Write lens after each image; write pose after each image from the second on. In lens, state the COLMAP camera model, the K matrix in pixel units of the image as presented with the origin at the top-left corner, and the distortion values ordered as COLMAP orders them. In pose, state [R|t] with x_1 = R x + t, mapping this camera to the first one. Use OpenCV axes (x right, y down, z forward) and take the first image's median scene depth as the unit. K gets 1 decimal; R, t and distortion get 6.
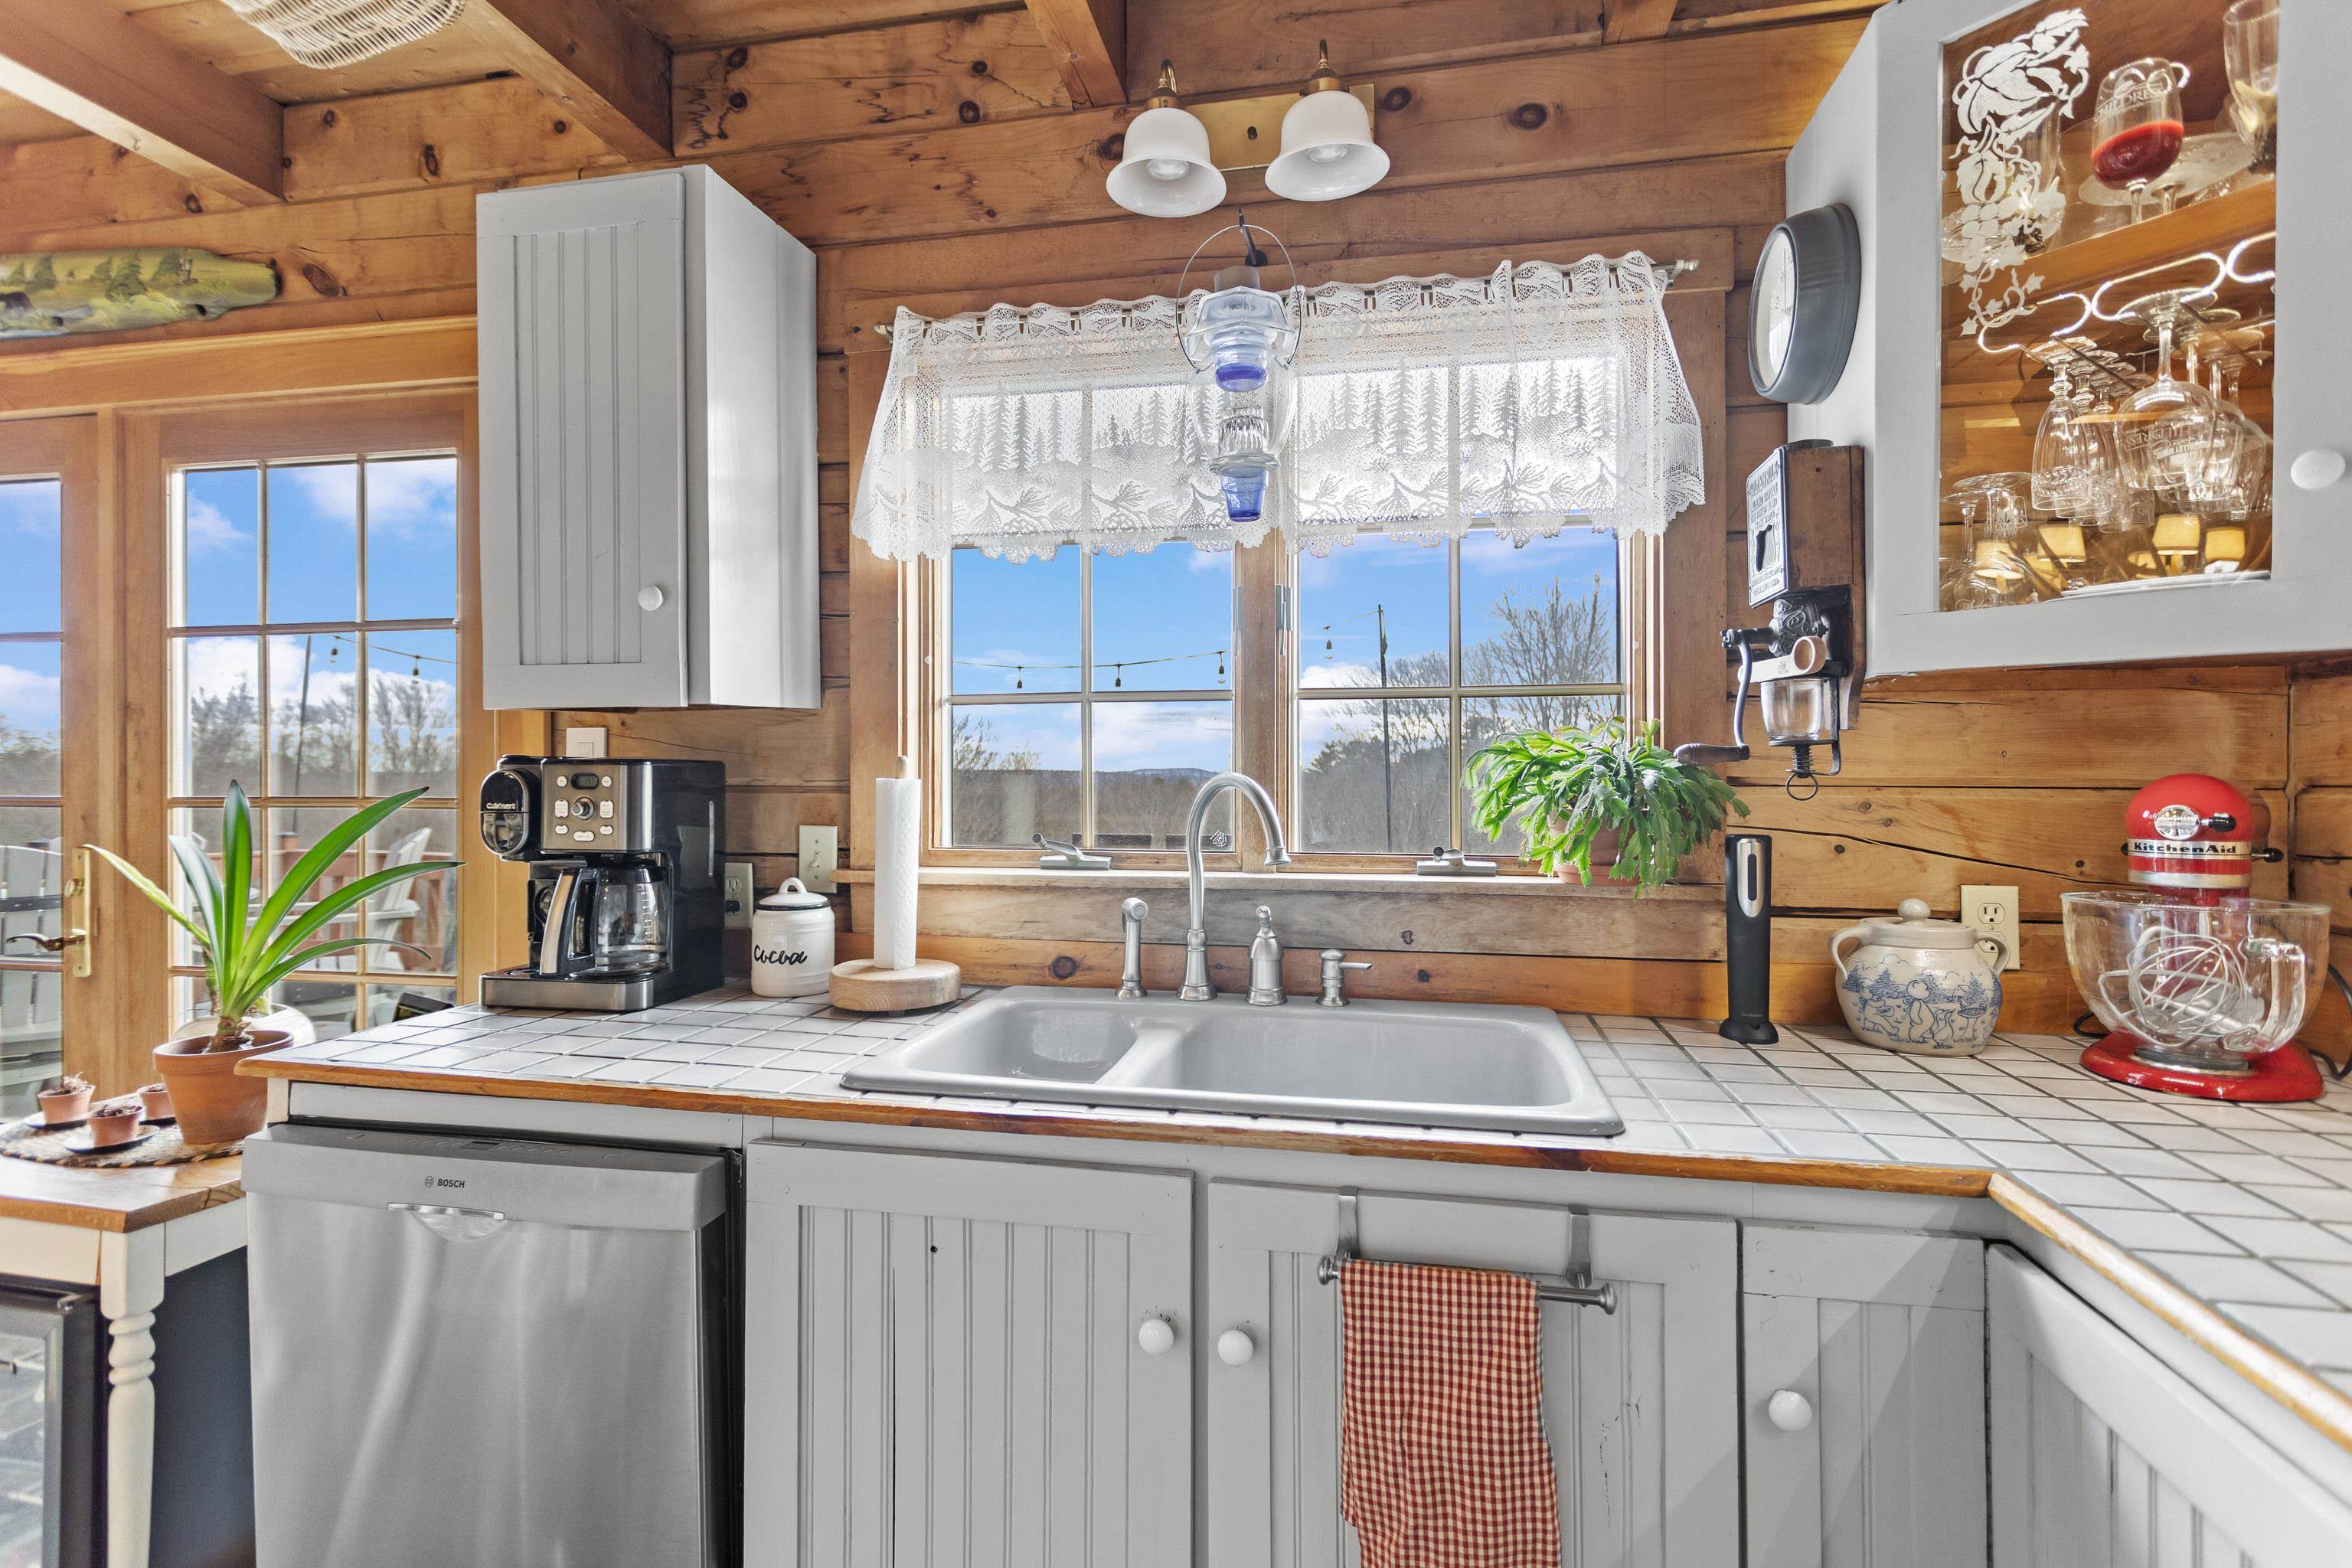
lens RADIAL K [[1131.7, 0, 1173.3], [0, 1131.7, 759.5], [0, 0, 1]] dist [0.001629, 0.001705]
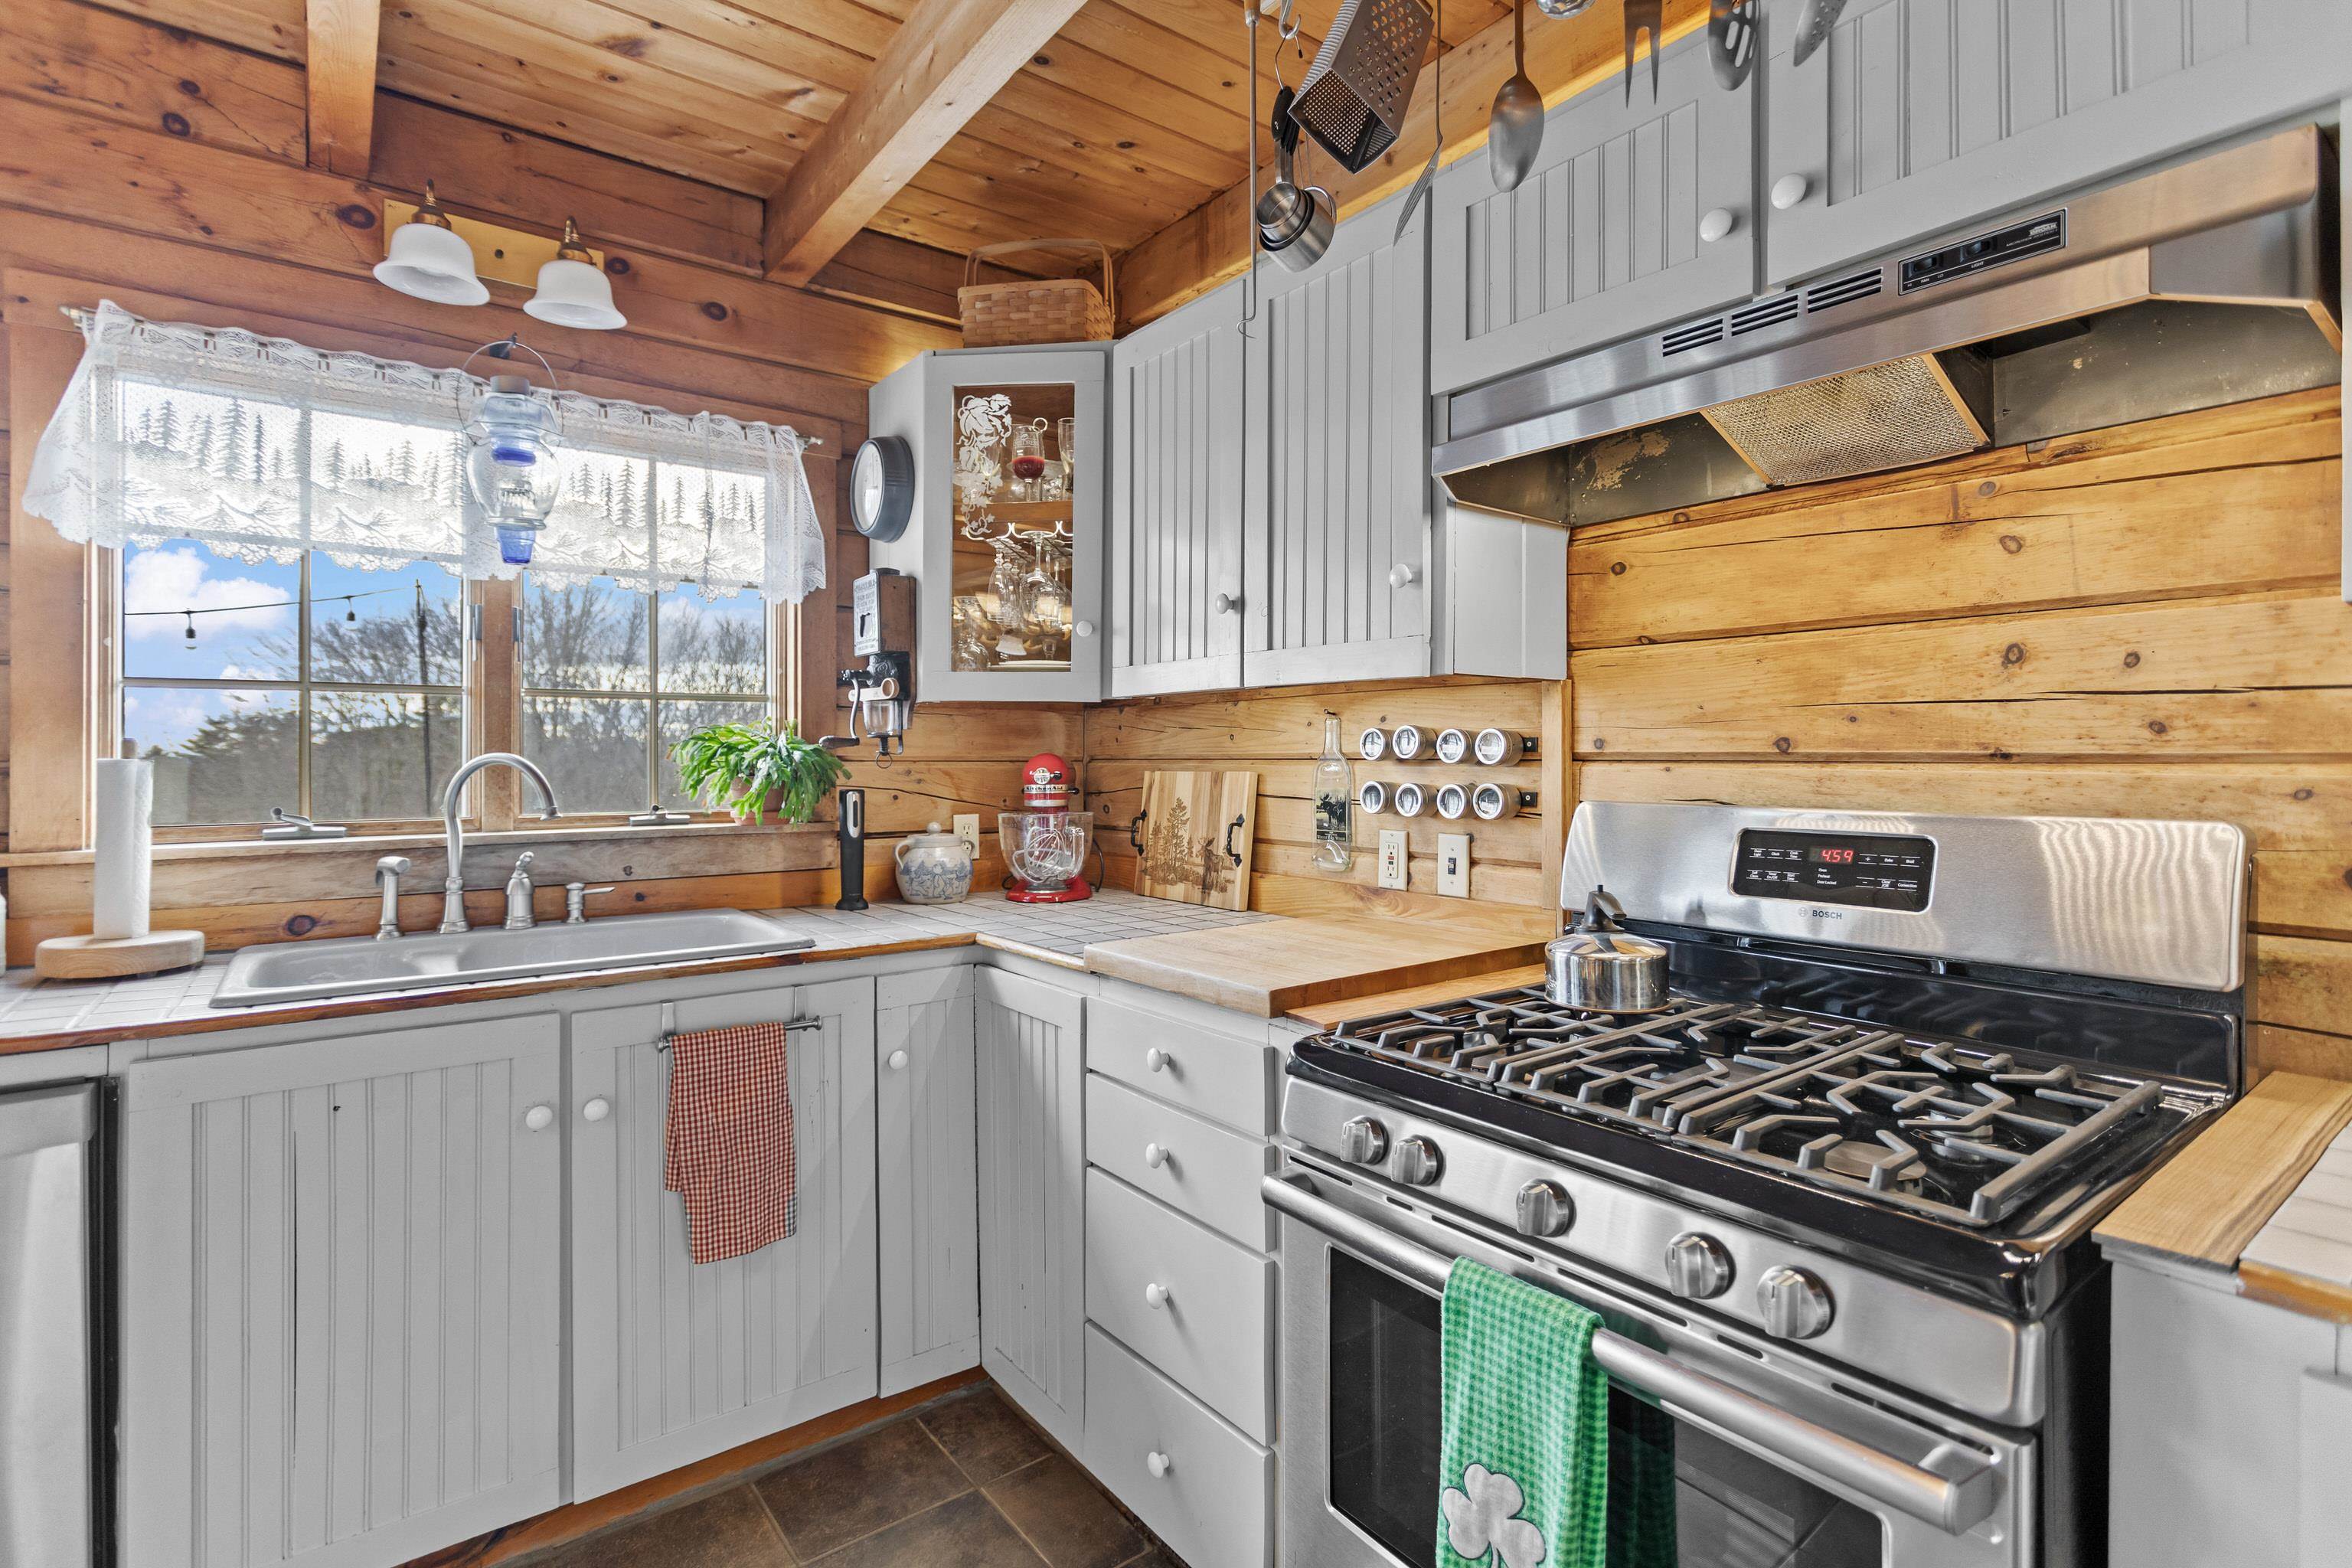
lens RADIAL K [[1121.7, 0, 1181.9], [0, 1121.7, 773.7], [0, 0, 1]] dist [0.001263, 0.001584]
pose [[0.665592, -0.013653, 0.746191, -0.409434], [-0.007542, 0.999659, 0.025018, -0.003212], [-0.746277, -0.022280, 0.665262, -0.477639]]
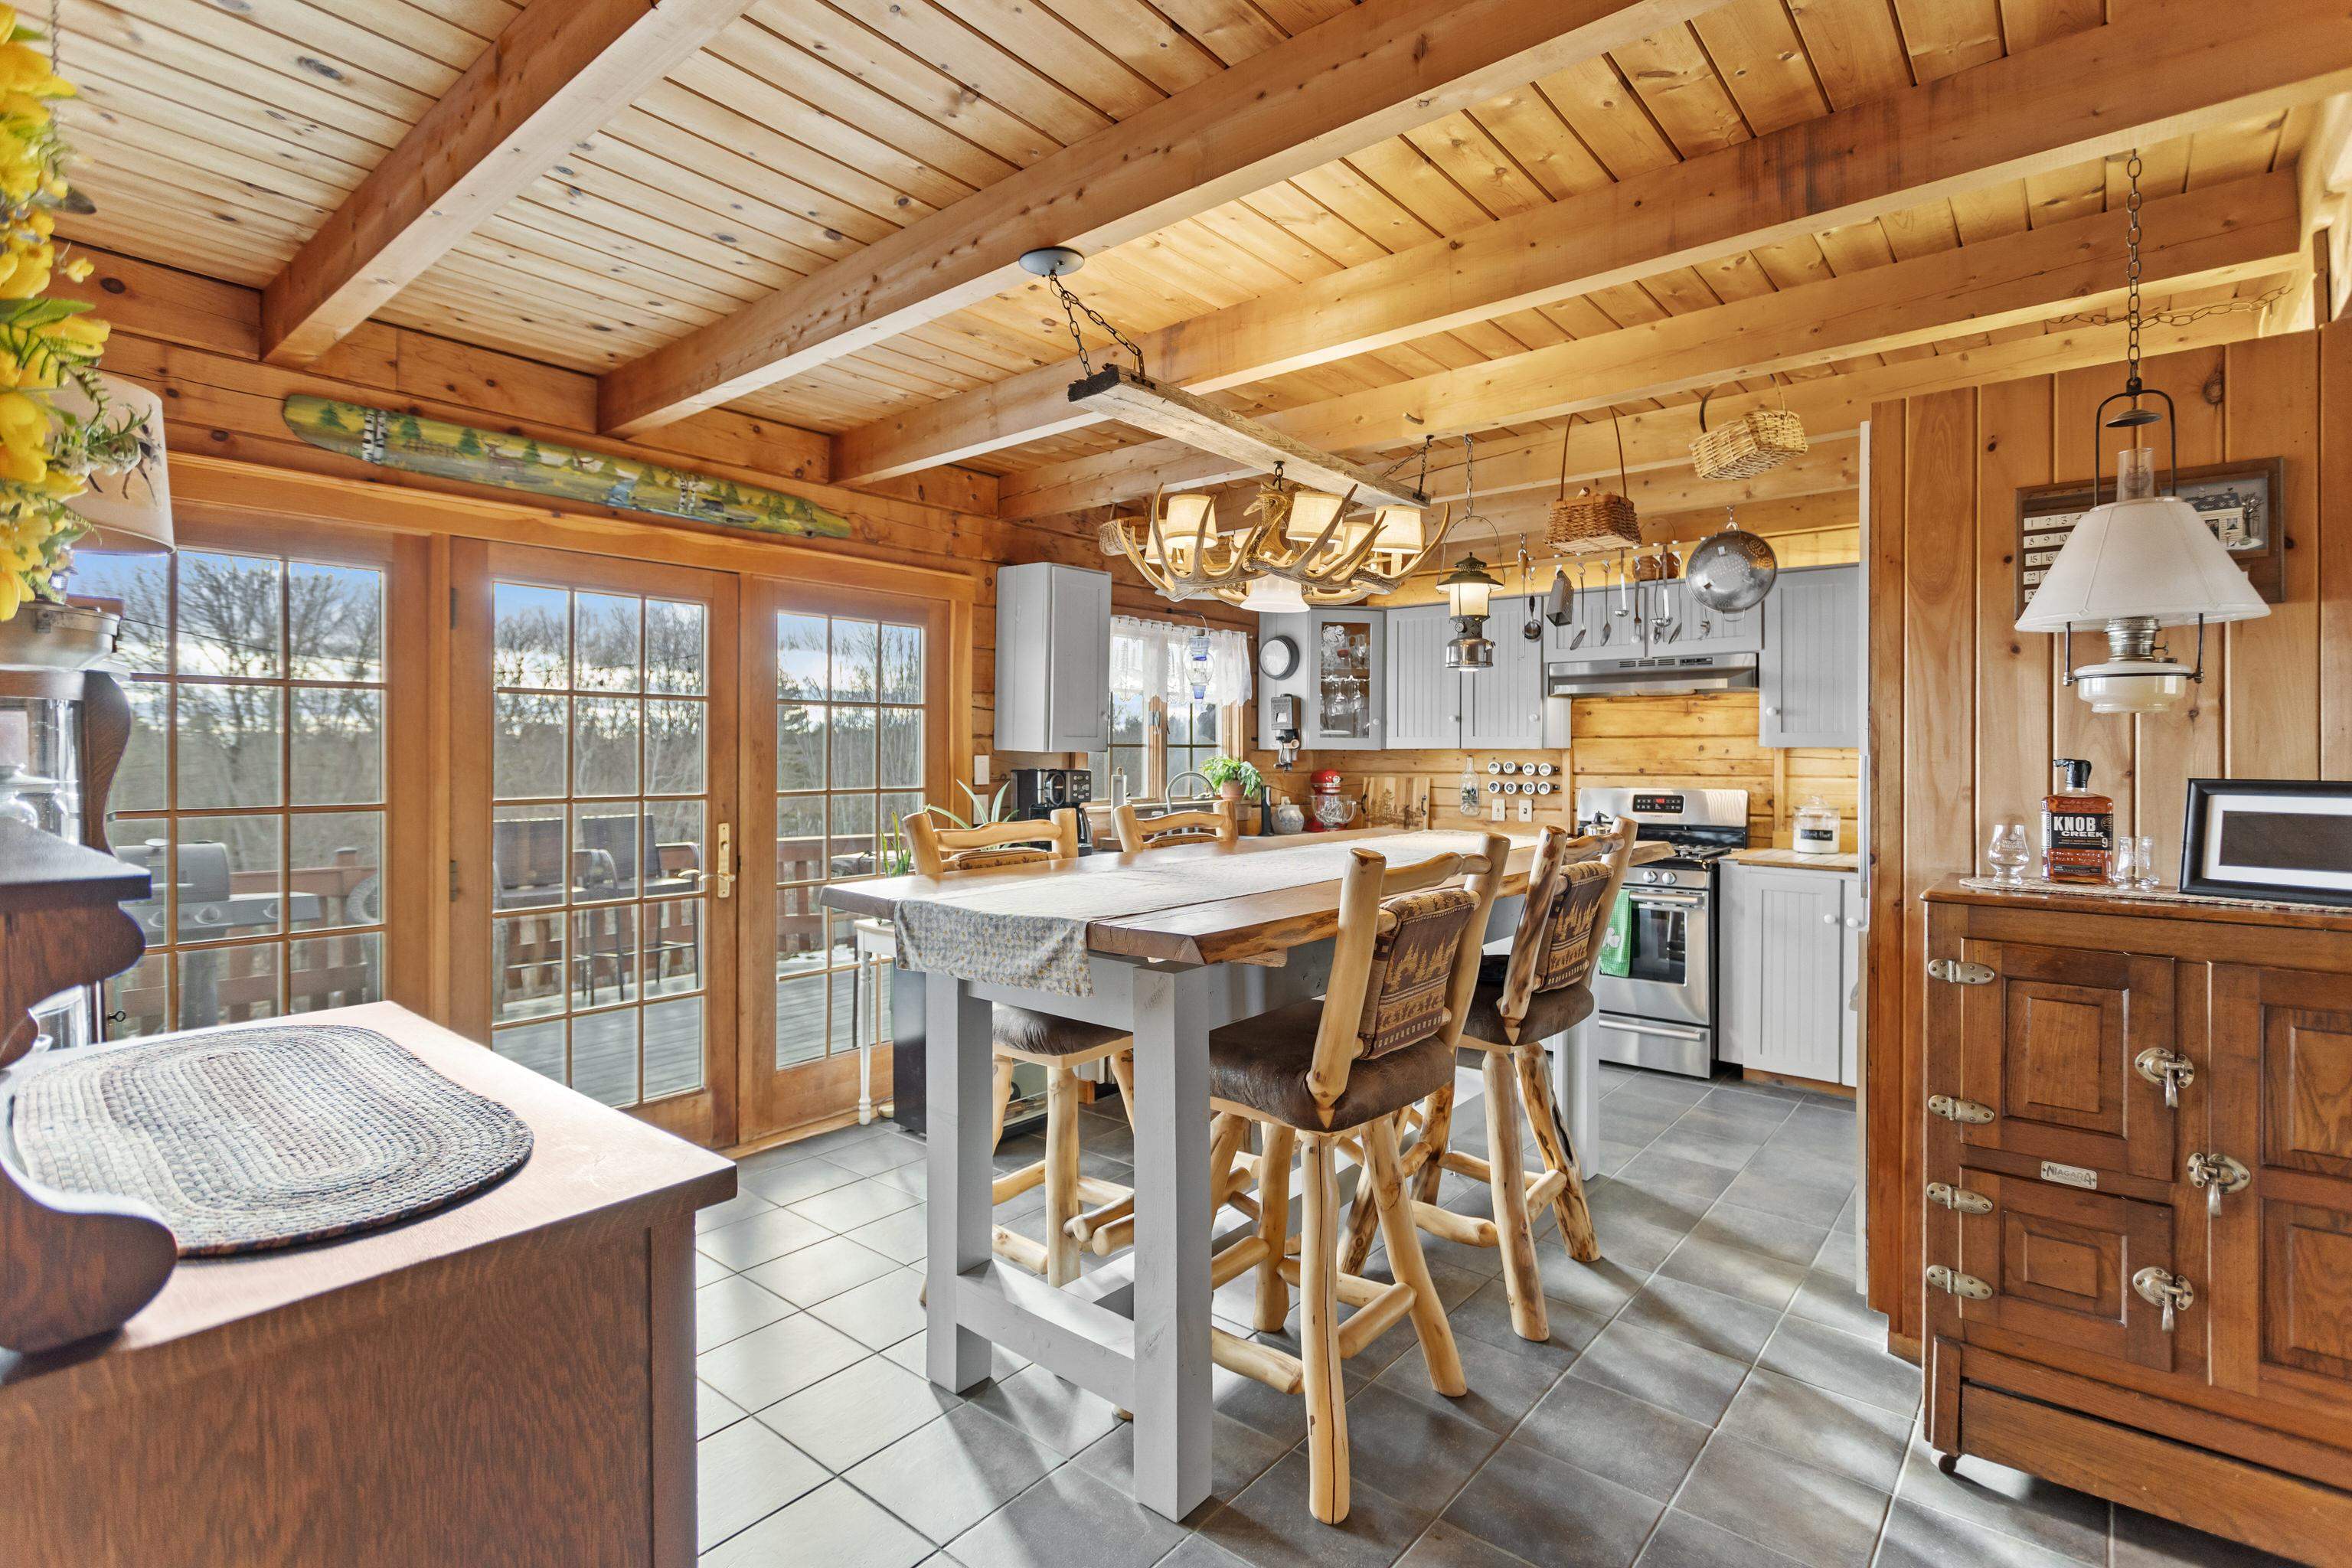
lens RADIAL K [[1131.7, 0, 1173.3], [0, 1131.7, 759.5], [0, 0, 1]] dist [0.001629, 0.001705]
pose [[0.487645, -0.001162, 0.873041, -3.052166], [-0.013171, 0.999876, 0.008688, -0.052890], [-0.872943, -0.015735, 0.487569, -0.650451]]
